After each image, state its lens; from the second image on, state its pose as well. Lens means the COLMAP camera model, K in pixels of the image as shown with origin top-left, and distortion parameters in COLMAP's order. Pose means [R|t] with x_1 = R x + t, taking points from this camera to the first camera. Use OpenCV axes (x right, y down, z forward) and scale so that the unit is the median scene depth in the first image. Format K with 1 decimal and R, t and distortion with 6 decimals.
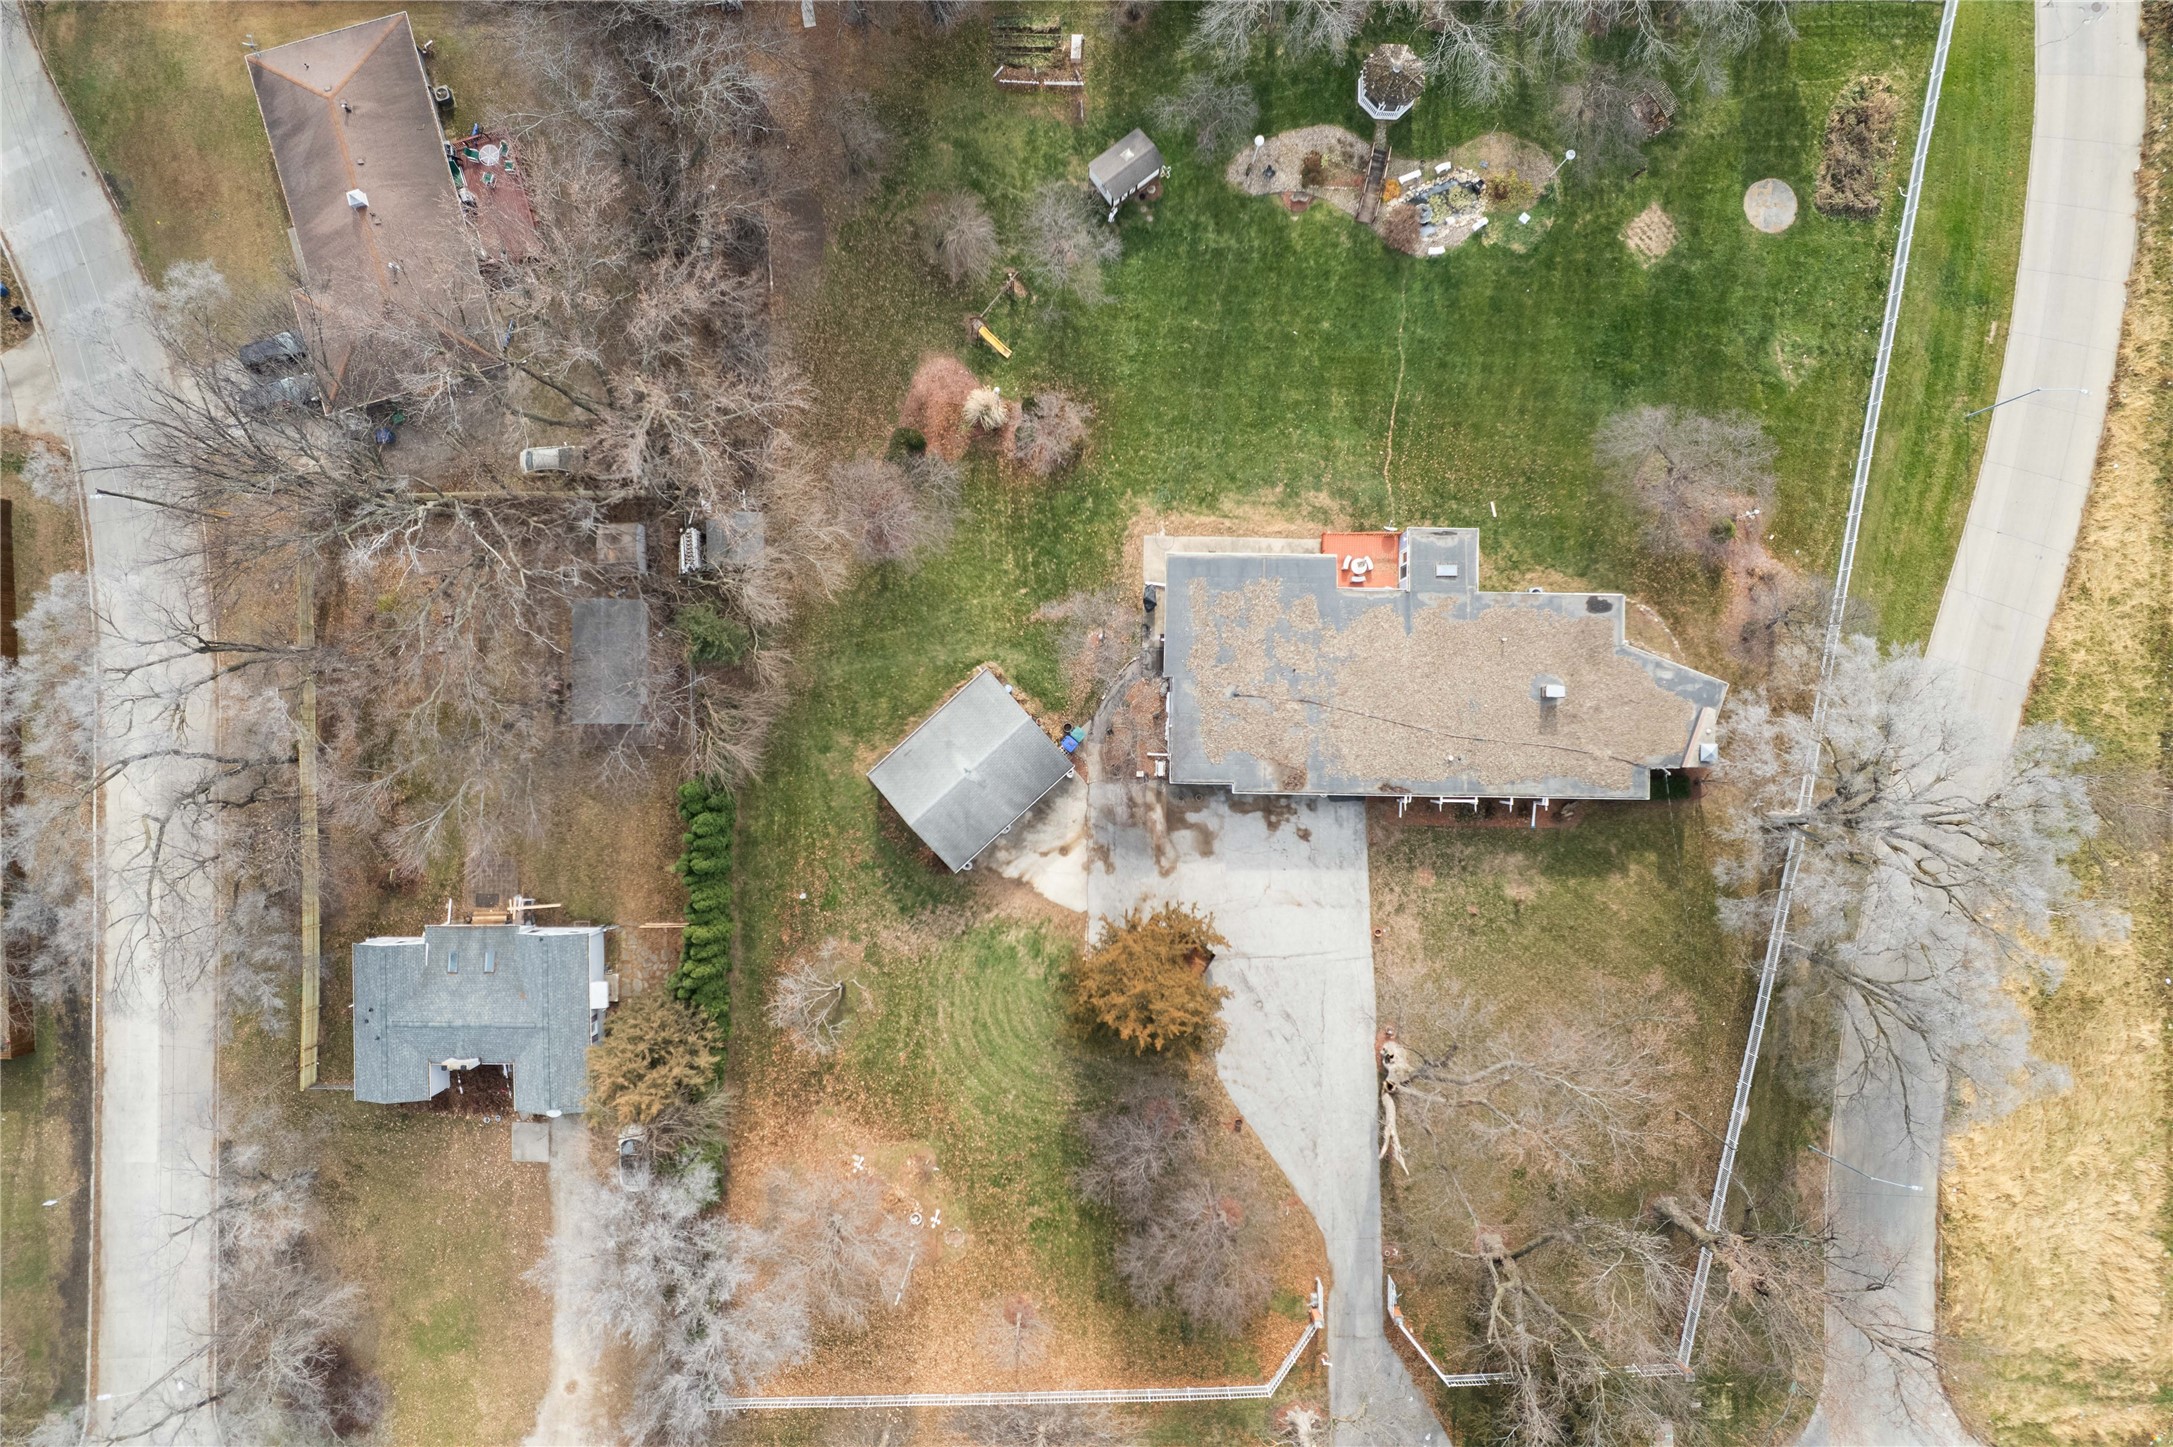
lens RADIAL K [[1395.0, 0, 1078.7], [0, 1395.0, 744.8], [0, 0, 1]] dist [-0.056158, 0.054726]
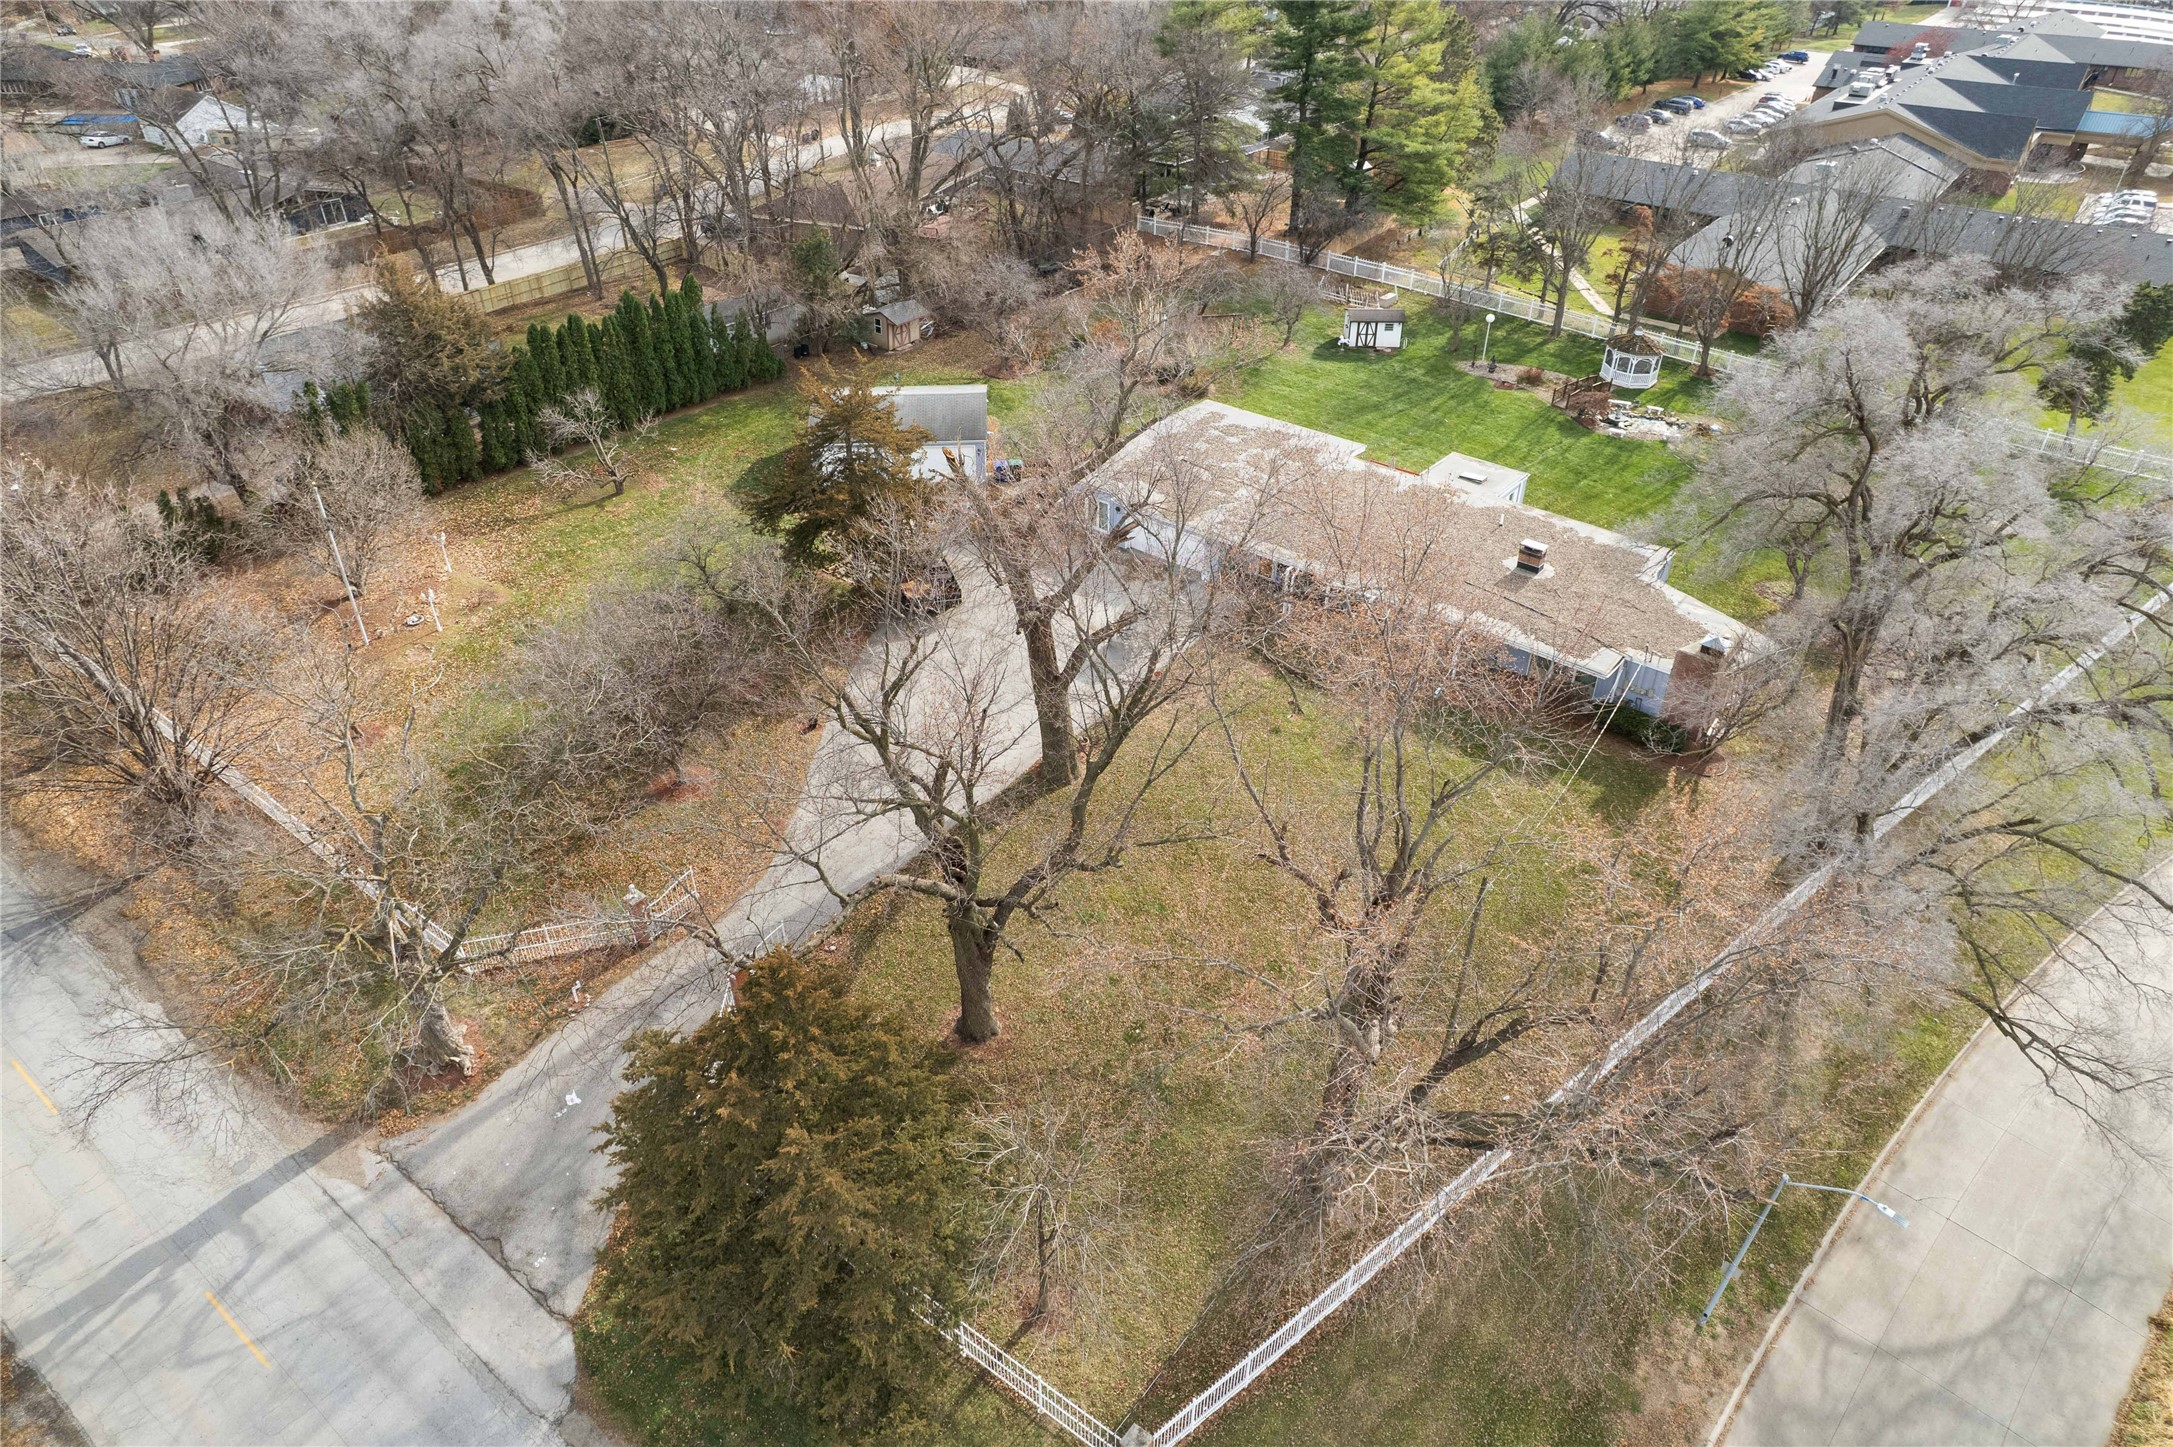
lens RADIAL K [[1395.0, 0, 1095.2], [0, 1395.0, 721.0], [0, 0, 1]] dist [-0.056158, 0.054726]
pose [[0.787687, 0.343527, -0.511408, 0.552359], [-0.615997, 0.452378, -0.644904, 0.608424], [0.009808, 0.823008, 0.567944, 0.626338]]
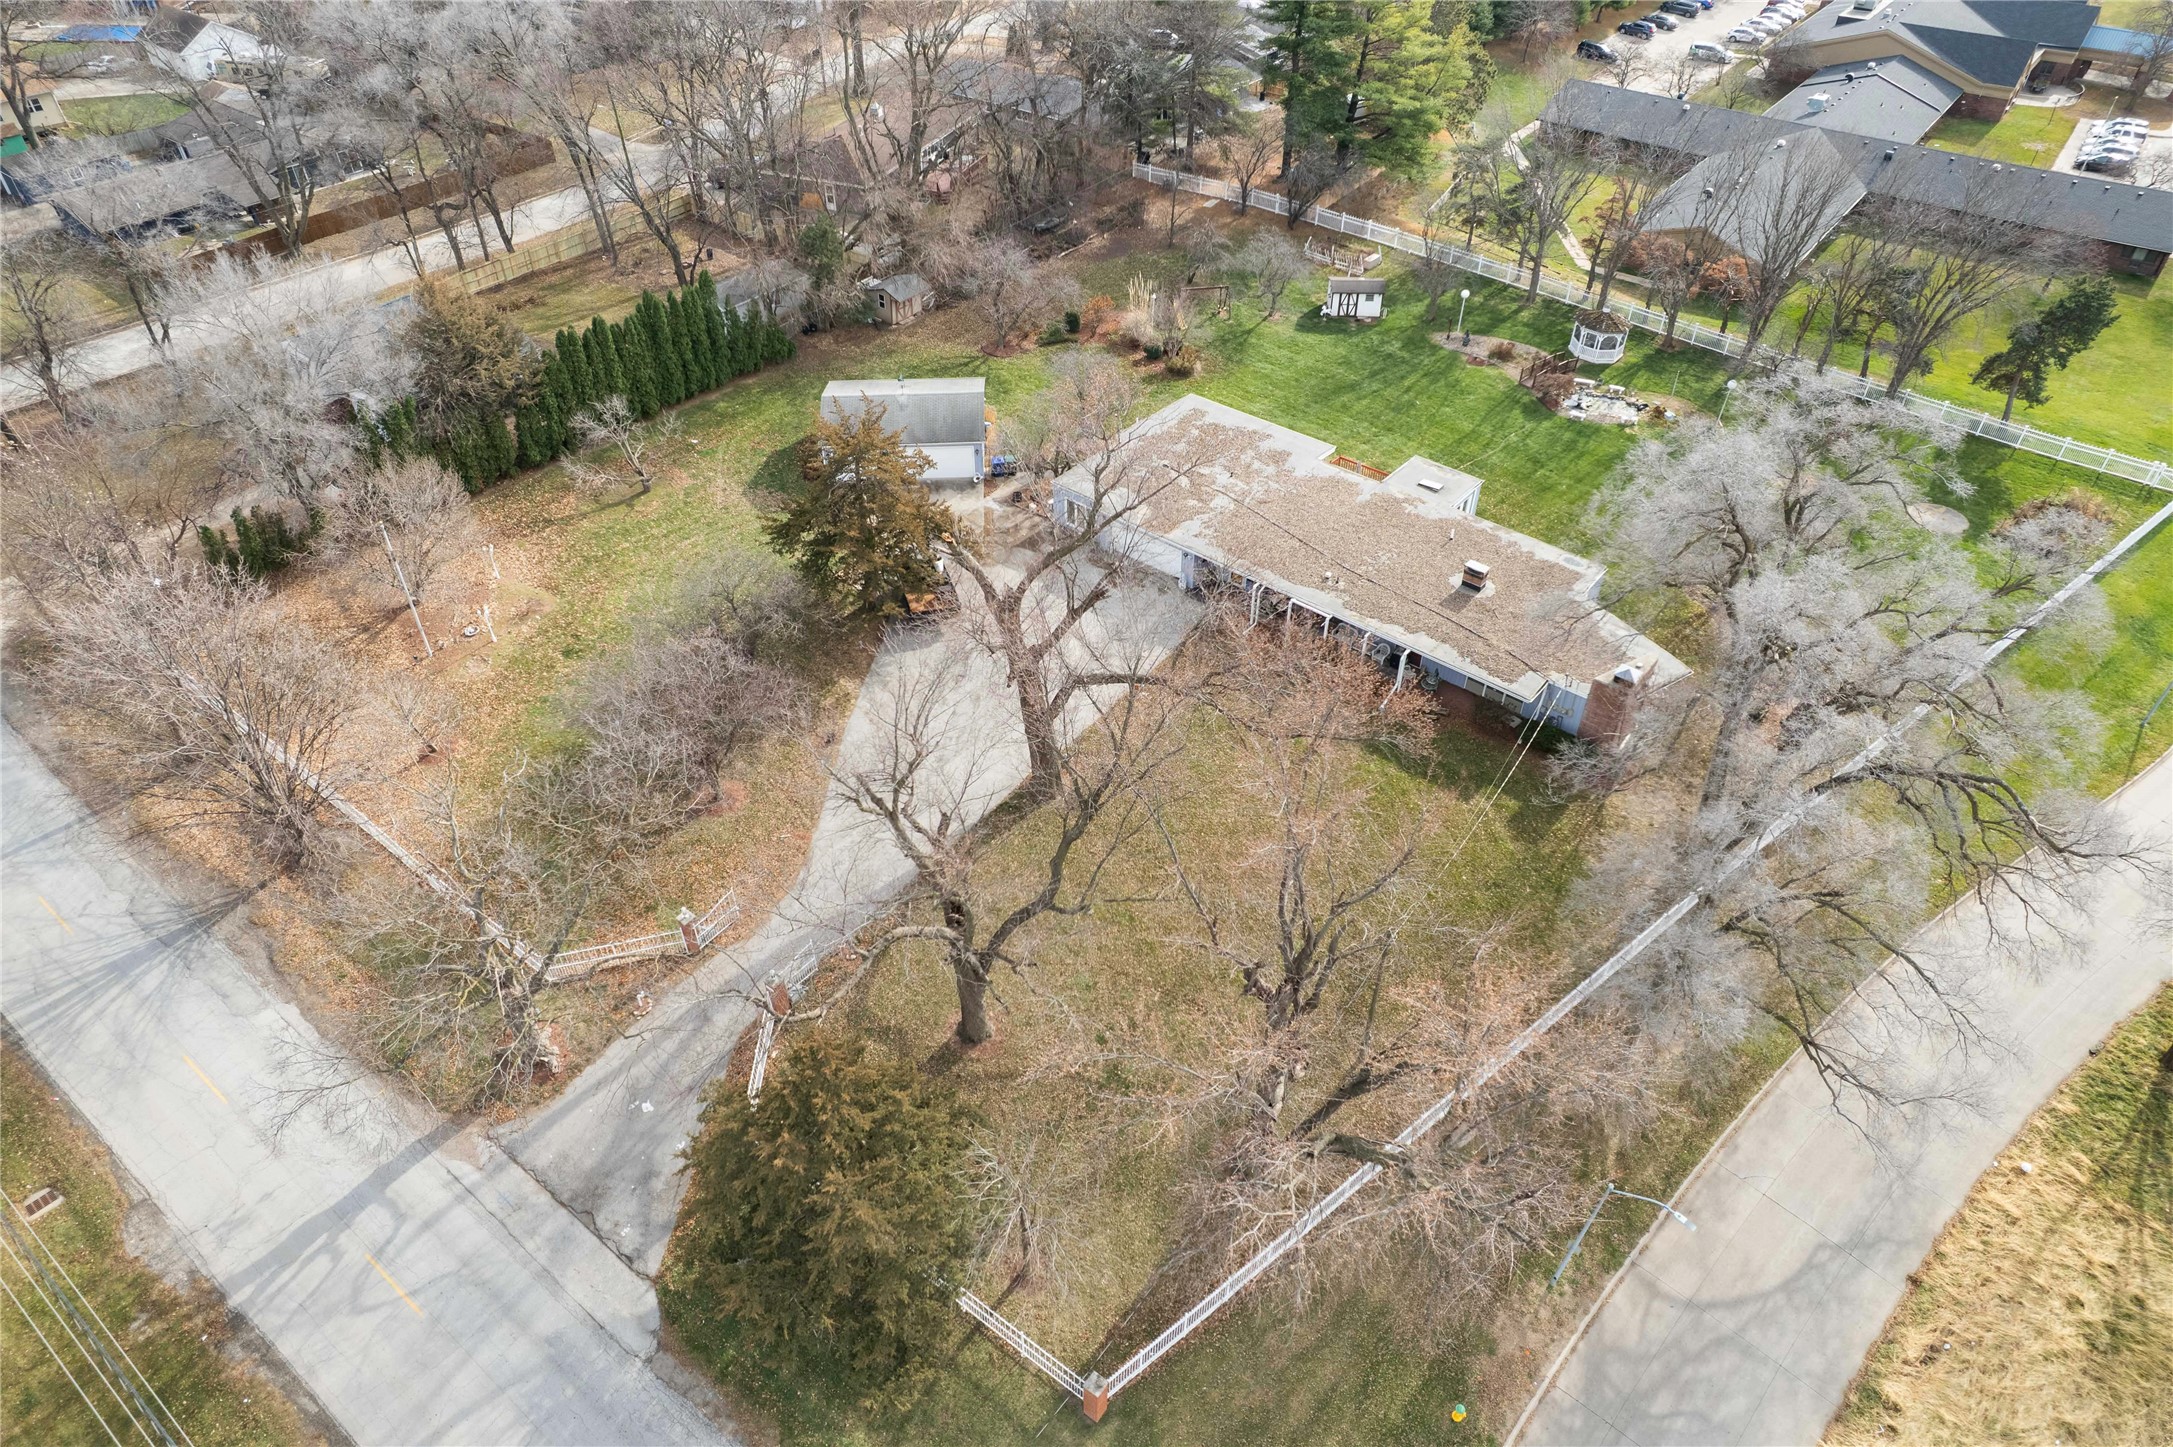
lens RADIAL K [[1395.0, 0, 1093.7], [0, 1395.0, 721.0], [0, 0, 1]] dist [-0.056158, 0.054726]
pose [[0.783682, 0.398189, -0.476748, 0.575385], [-0.621064, 0.515990, -0.589944, 0.616083], [0.011088, 0.758419, 0.651673, 0.506786]]
